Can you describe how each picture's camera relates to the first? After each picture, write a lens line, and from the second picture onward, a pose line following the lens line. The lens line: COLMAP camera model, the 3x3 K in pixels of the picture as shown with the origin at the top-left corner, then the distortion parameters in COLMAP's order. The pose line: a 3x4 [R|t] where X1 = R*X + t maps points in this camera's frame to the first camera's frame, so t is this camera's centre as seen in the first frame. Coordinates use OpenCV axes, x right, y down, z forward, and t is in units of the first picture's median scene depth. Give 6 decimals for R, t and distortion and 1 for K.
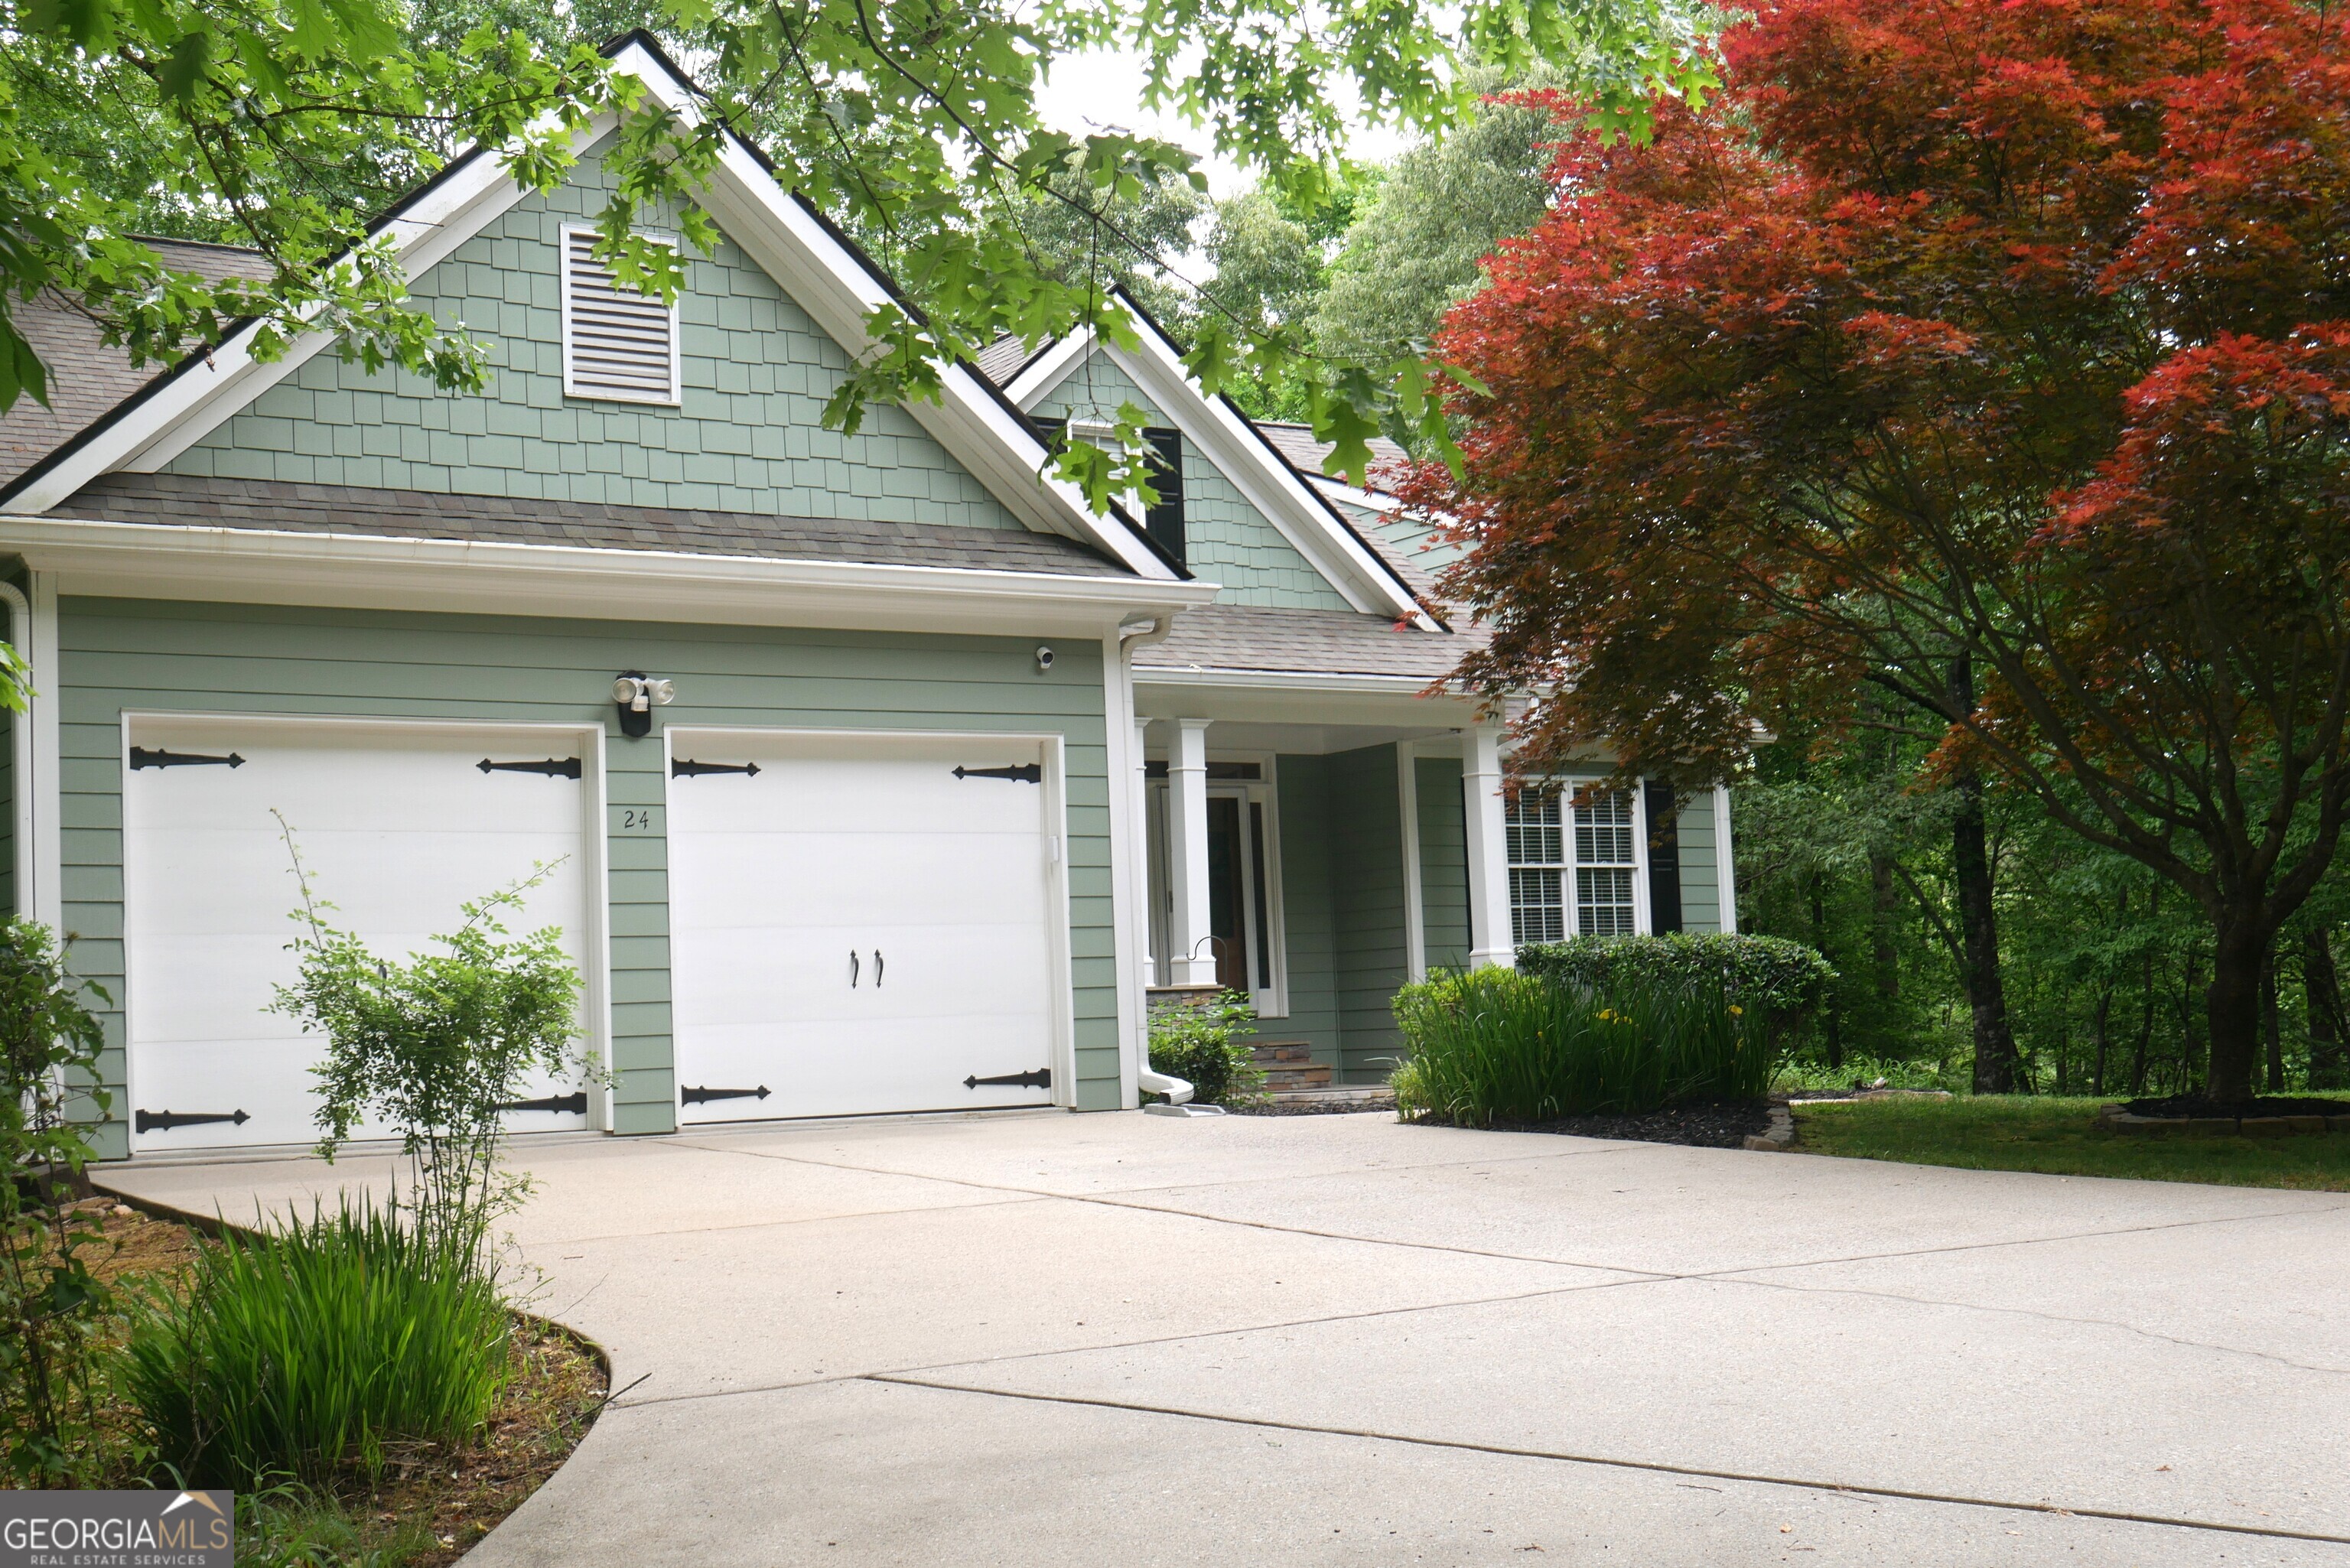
lens RADIAL K [[3088.9, 0, 1288.6], [0, 3088.9, 692.3], [0, 0, 1]] dist [0.044126, 0.000000]
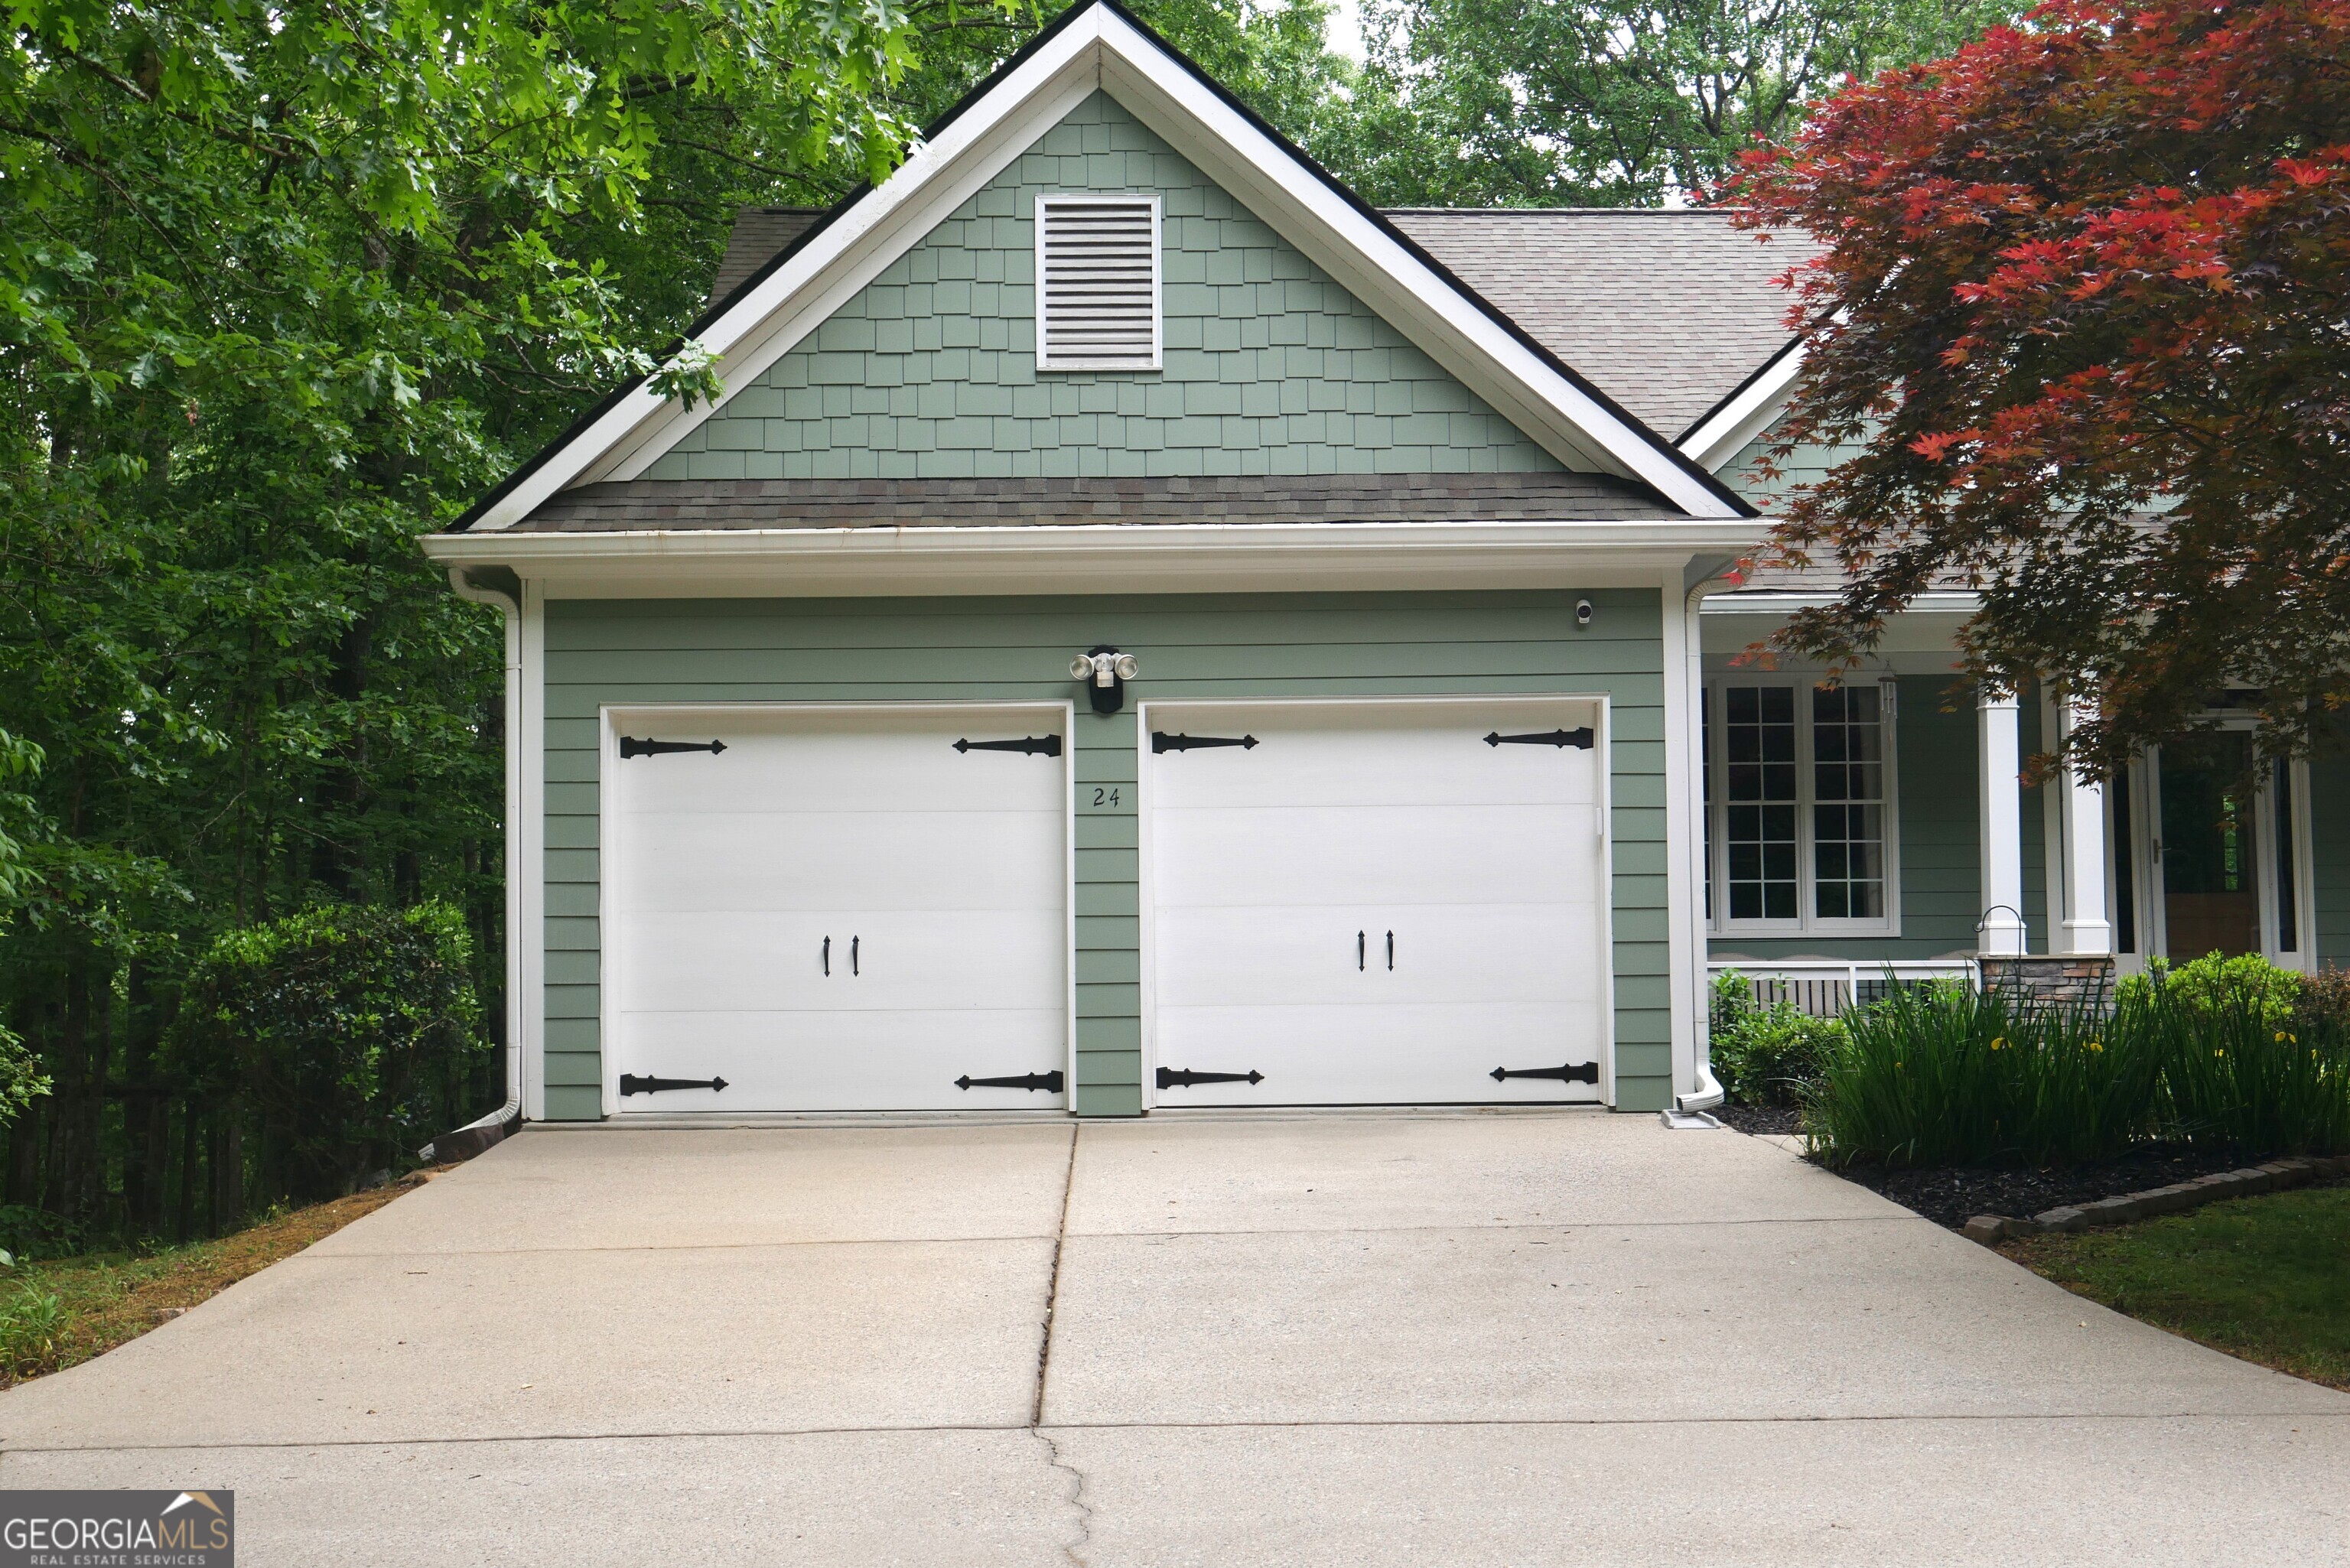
lens RADIAL K [[3088.9, 0, 1173.7], [0, 3088.9, 716.3], [0, 0, 1]] dist [0.044126, 0.000000]
pose [[0.840615, -0.013815, -0.541458, 0.336871], [0.037785, 0.998735, 0.033178, -0.016344], [0.540314, -0.048349, 0.840073, 0.186036]]
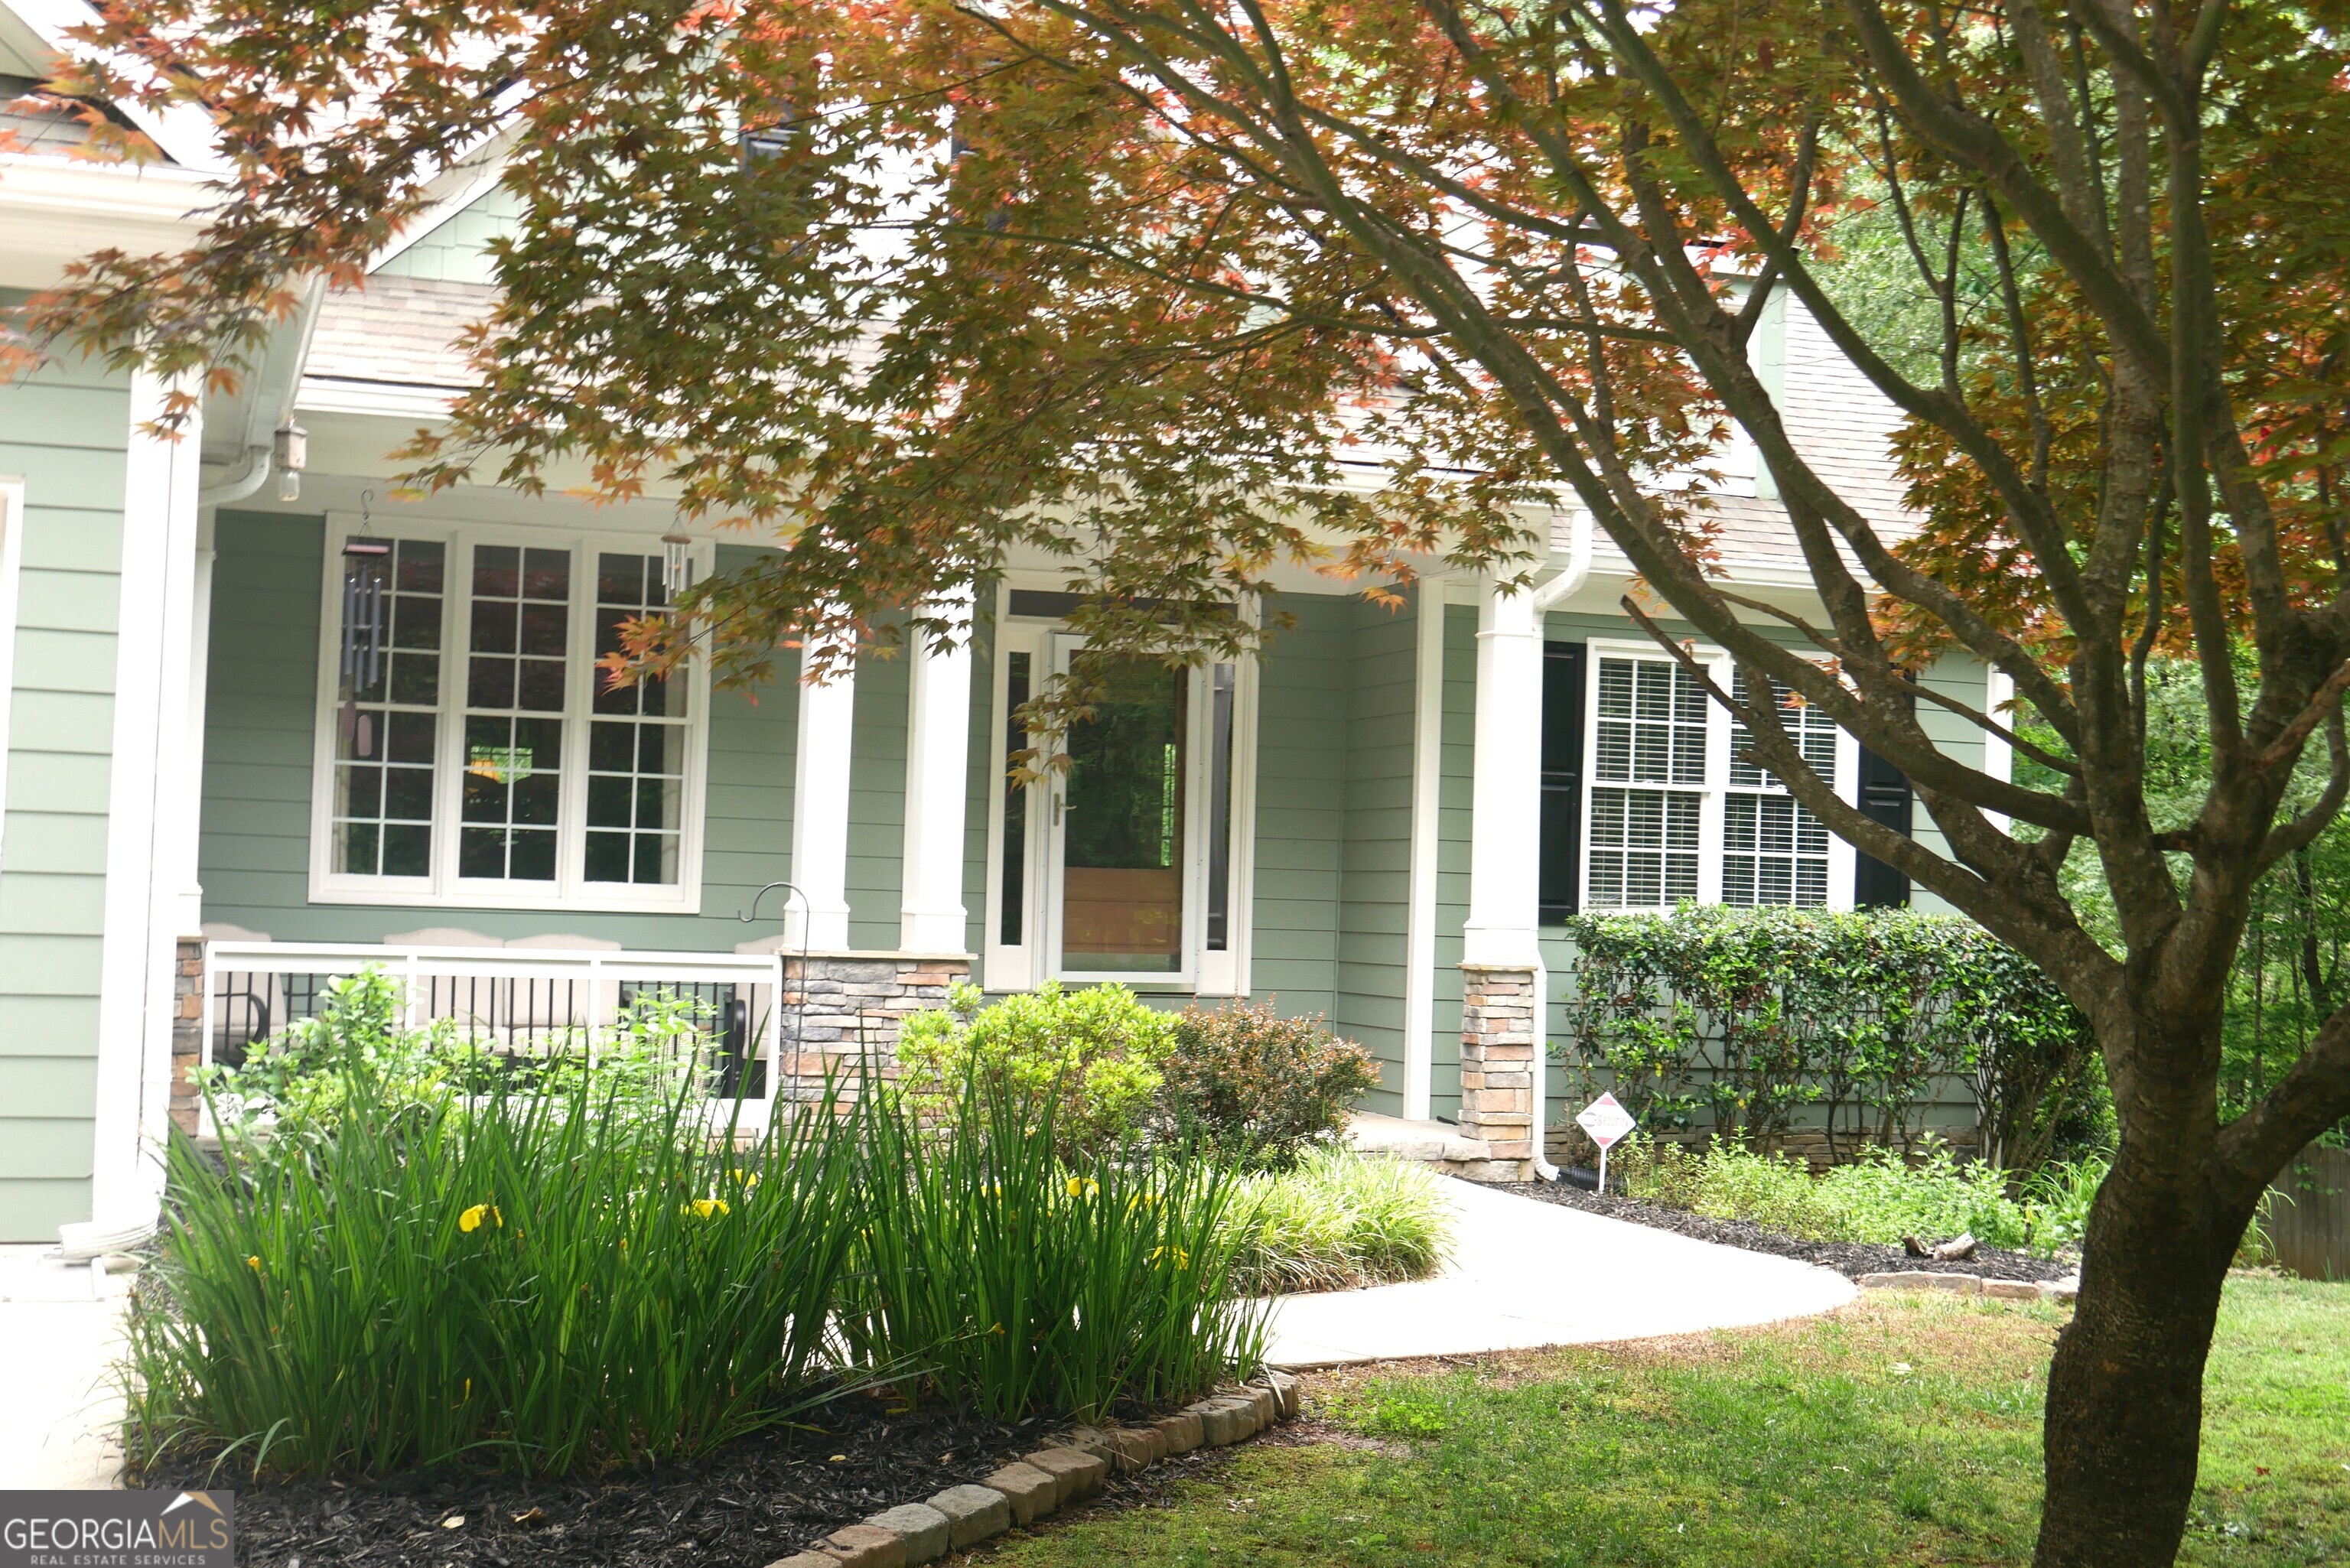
lens RADIAL K [[3088.9, 0, 1181.1], [0, 3088.9, 772.1], [0, 0, 1]] dist [0.044126, 0.000000]
pose [[0.963167, 0.057754, -0.262628, 0.259948], [-0.039424, 0.996438, 0.074541, 0.016927], [0.265998, -0.061442, 0.962014, 0.623820]]
